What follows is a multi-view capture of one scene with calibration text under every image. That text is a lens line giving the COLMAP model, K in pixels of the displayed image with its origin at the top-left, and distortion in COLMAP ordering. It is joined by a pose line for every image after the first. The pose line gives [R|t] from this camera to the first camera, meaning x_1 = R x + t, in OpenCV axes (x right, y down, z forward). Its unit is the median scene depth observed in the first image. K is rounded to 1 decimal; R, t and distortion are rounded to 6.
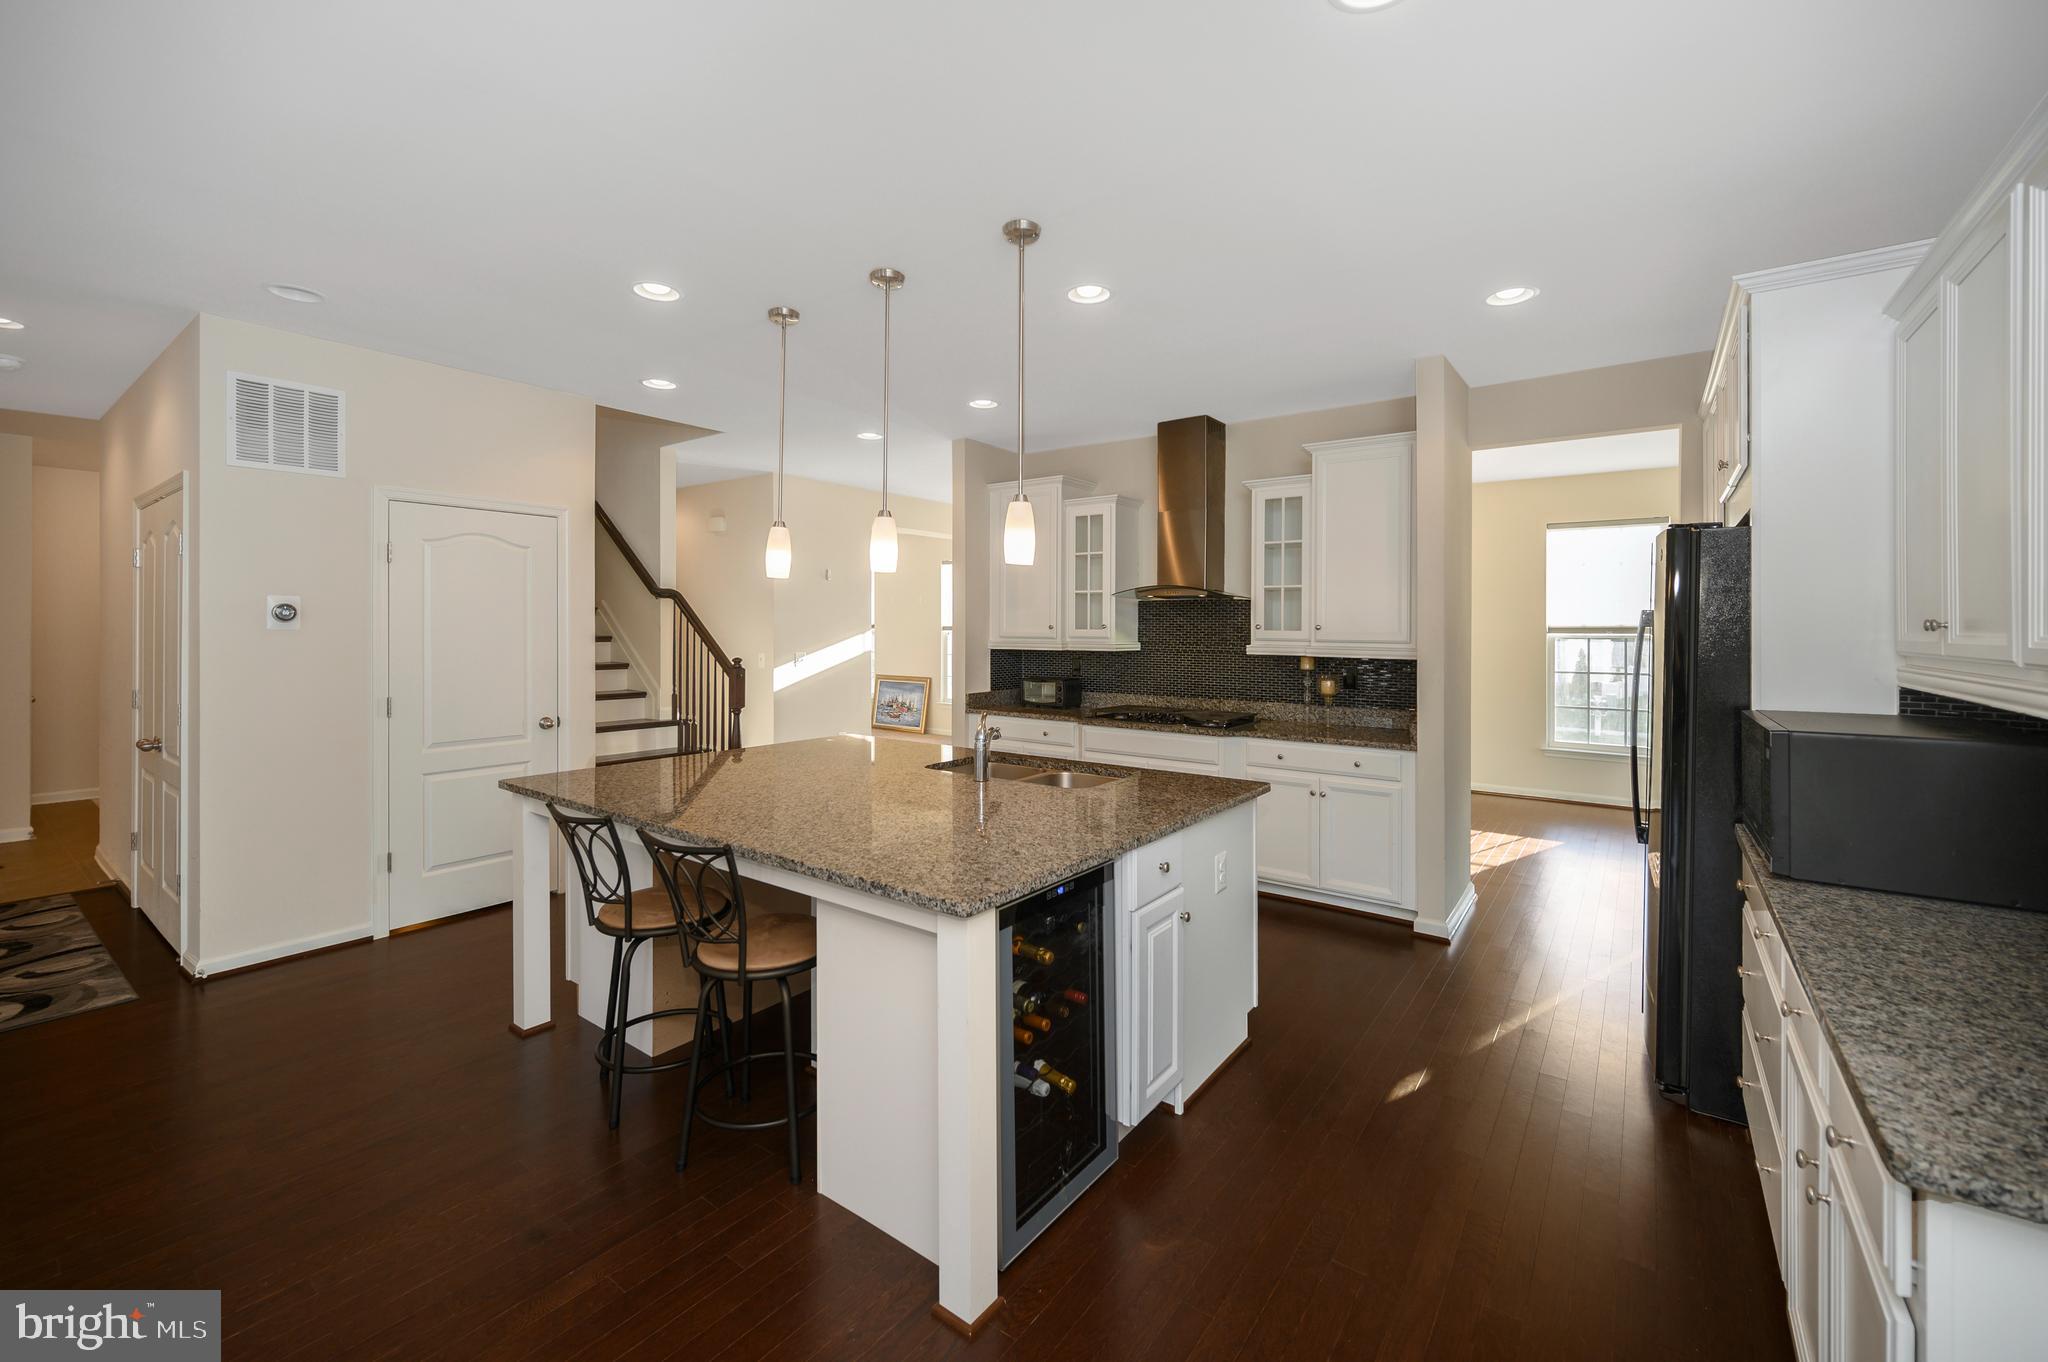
lens RADIAL K [[829.5, 0, 1036.0], [0, 829.5, 630.8], [0, 0, 1]] dist [-0.001730, -0.000139]
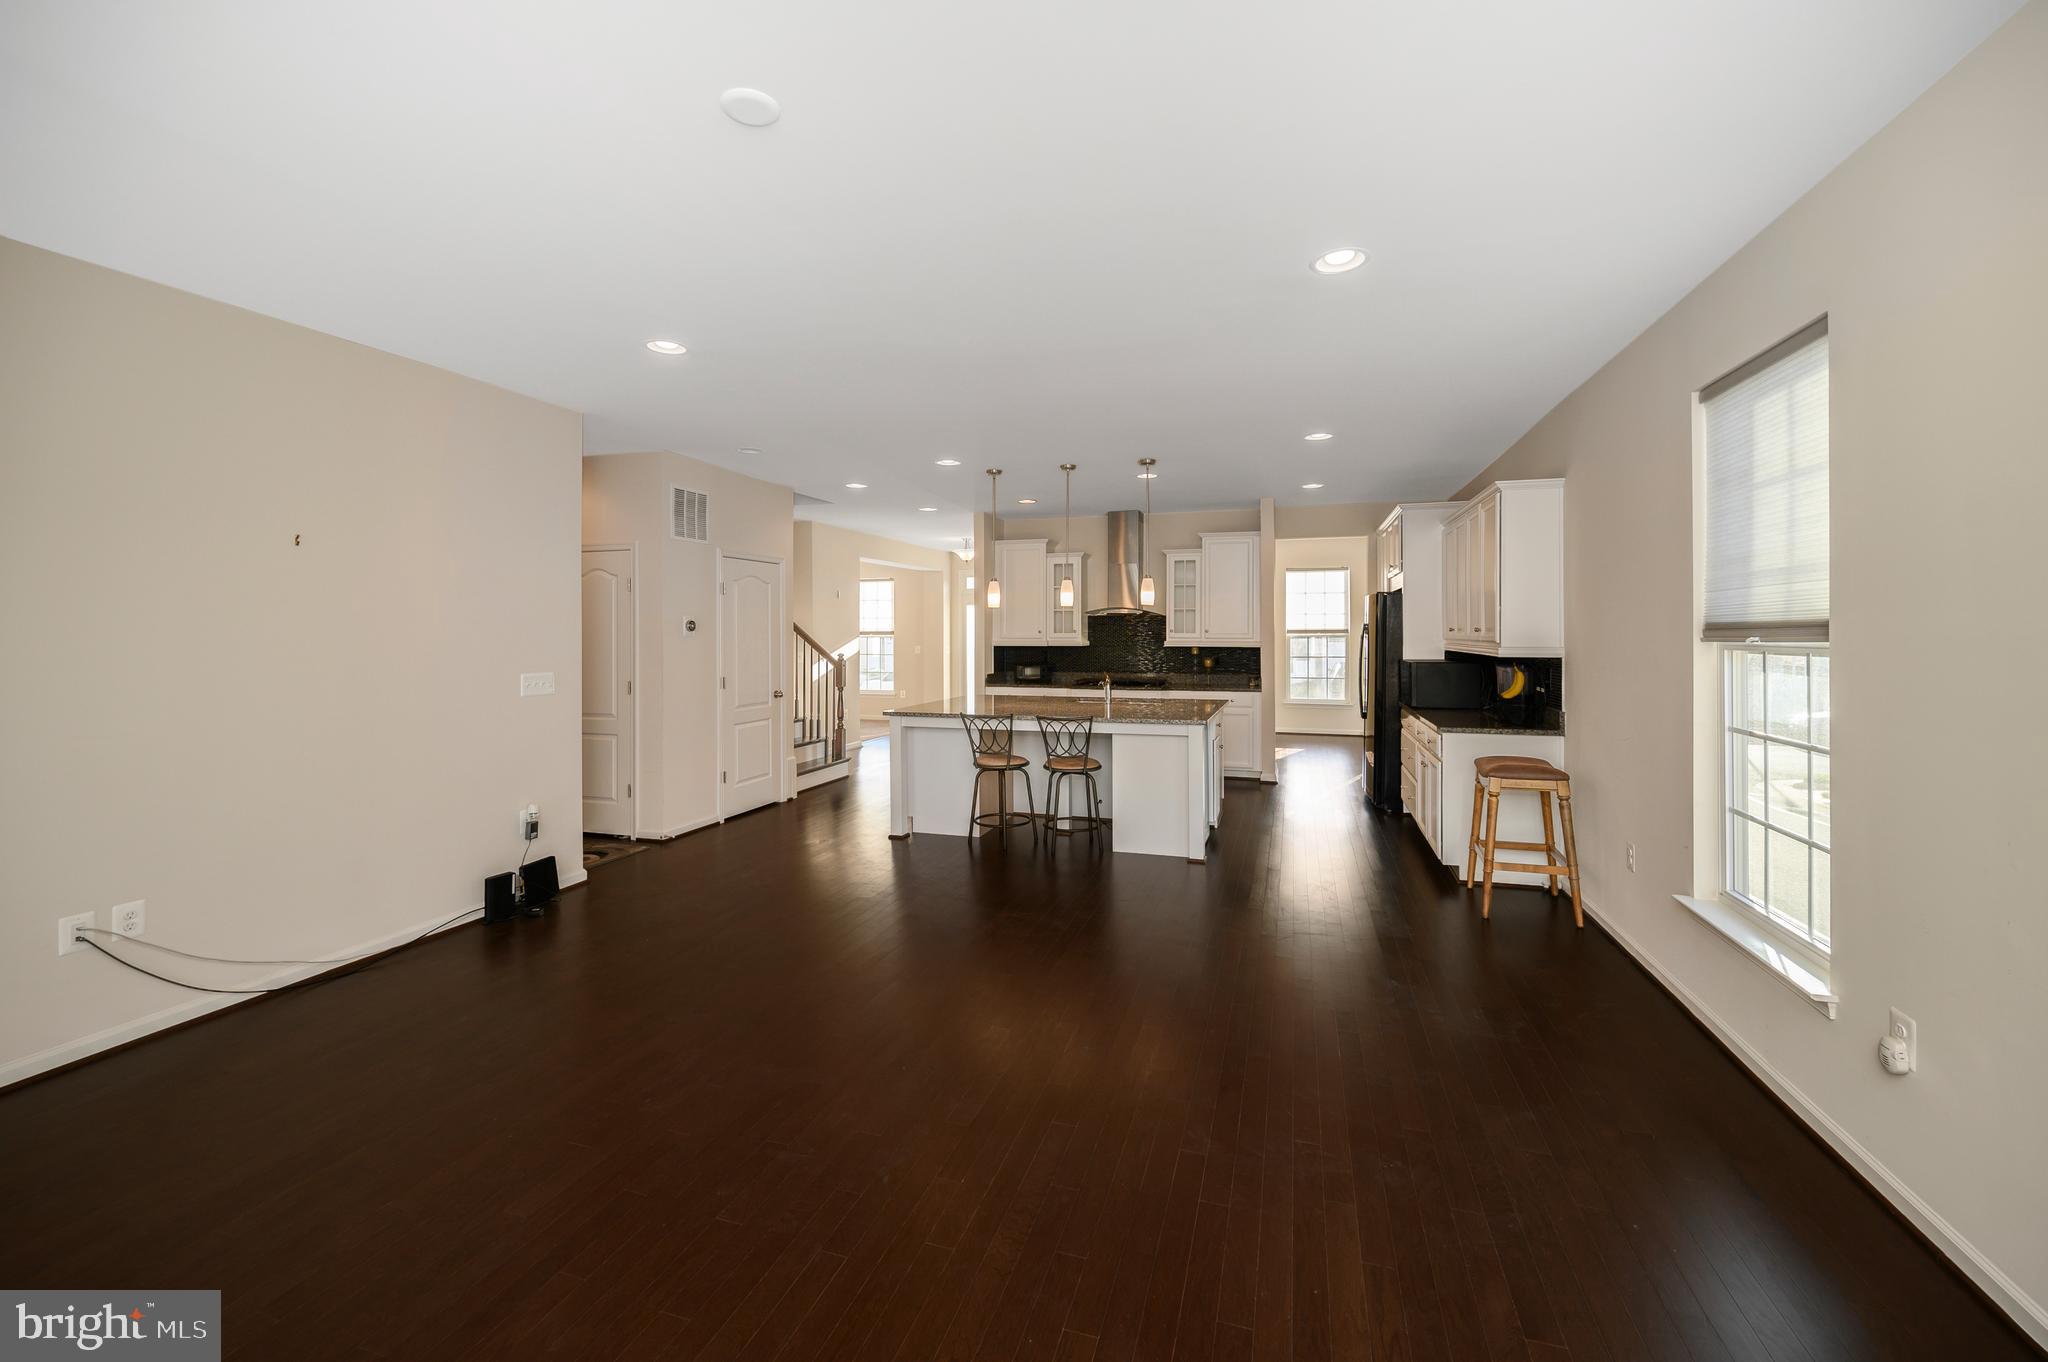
lens RADIAL K [[828.3, 0, 1024.5], [0, 828.3, 626.5], [0, 0, 1]] dist [-0.000733, -0.000323]
pose [[0.950253, -0.003481, 0.311460, -0.599783], [0.006608, 0.999938, -0.008984, -0.000288], [-0.311409, 0.010595, 0.950217, -0.618227]]
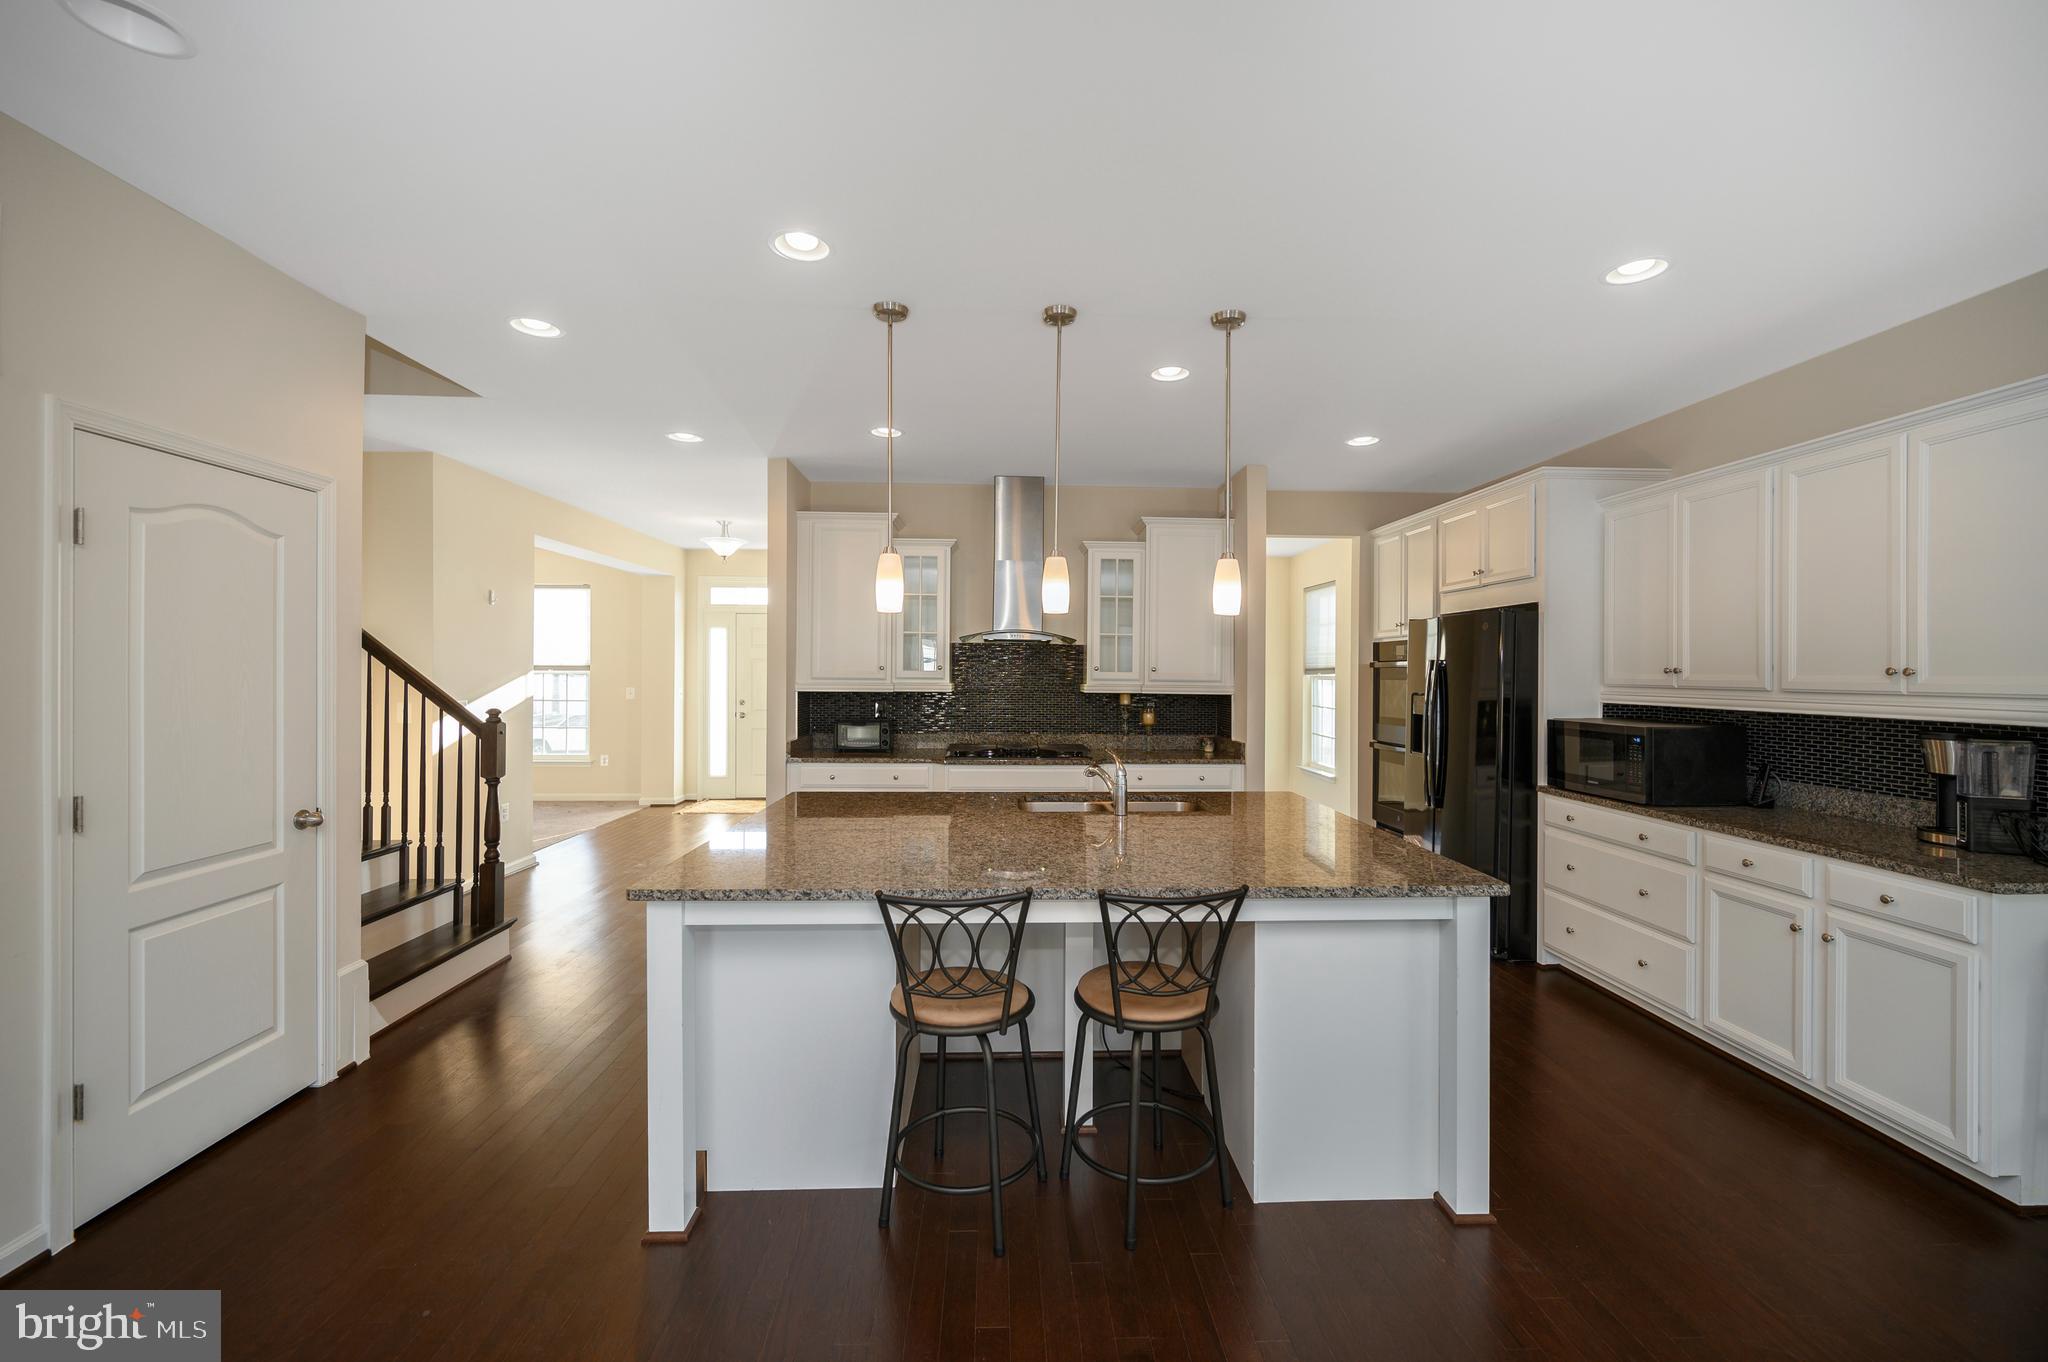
lens RADIAL K [[821.8, 0, 1026.3], [0, 821.8, 669.6], [0, 0, 1]] dist [-0.000083, 0.000165]
pose [[0.783223, 0.002009, 0.621738, -0.520549], [-0.001432, 0.999998, -0.001427, -0.001563], [-0.621739, 0.000228, 0.783224, 0.163457]]
